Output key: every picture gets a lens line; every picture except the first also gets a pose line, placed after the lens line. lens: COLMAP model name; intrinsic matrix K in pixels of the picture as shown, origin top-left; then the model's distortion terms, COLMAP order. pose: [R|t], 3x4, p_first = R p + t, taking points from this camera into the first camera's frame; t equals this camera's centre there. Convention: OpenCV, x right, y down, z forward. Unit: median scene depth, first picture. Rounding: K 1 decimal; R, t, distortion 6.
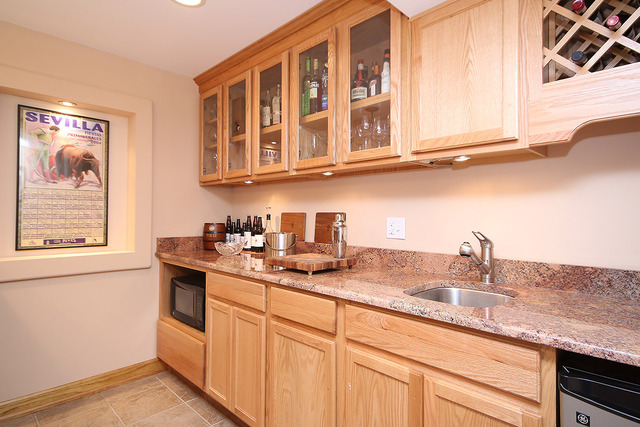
lens RADIAL K [[351.5, 0, 320.6], [0, 351.5, 214.1], [0, 0, 1]] dist [0.007275, 0.002246]
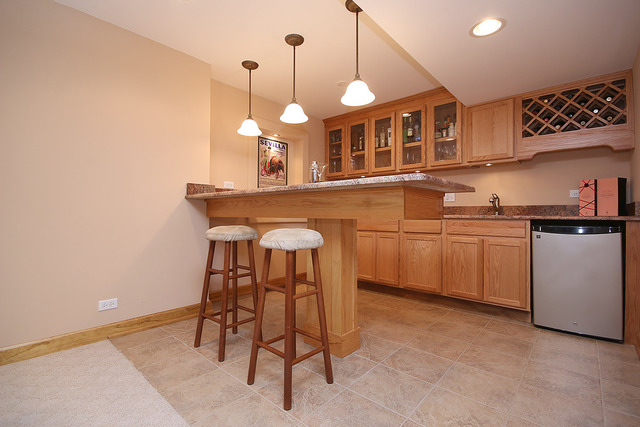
lens RADIAL K [[300.3, 0, 319.4], [0, 300.3, 212.6], [0, 0, 1]] dist [-0.000901, 0.000227]
pose [[0.998855, 0.000244, 0.047842, -0.712298], [-0.000171, 0.999999, -0.001528, 0.149071], [-0.047842, 0.001518, 0.998854, -0.848894]]
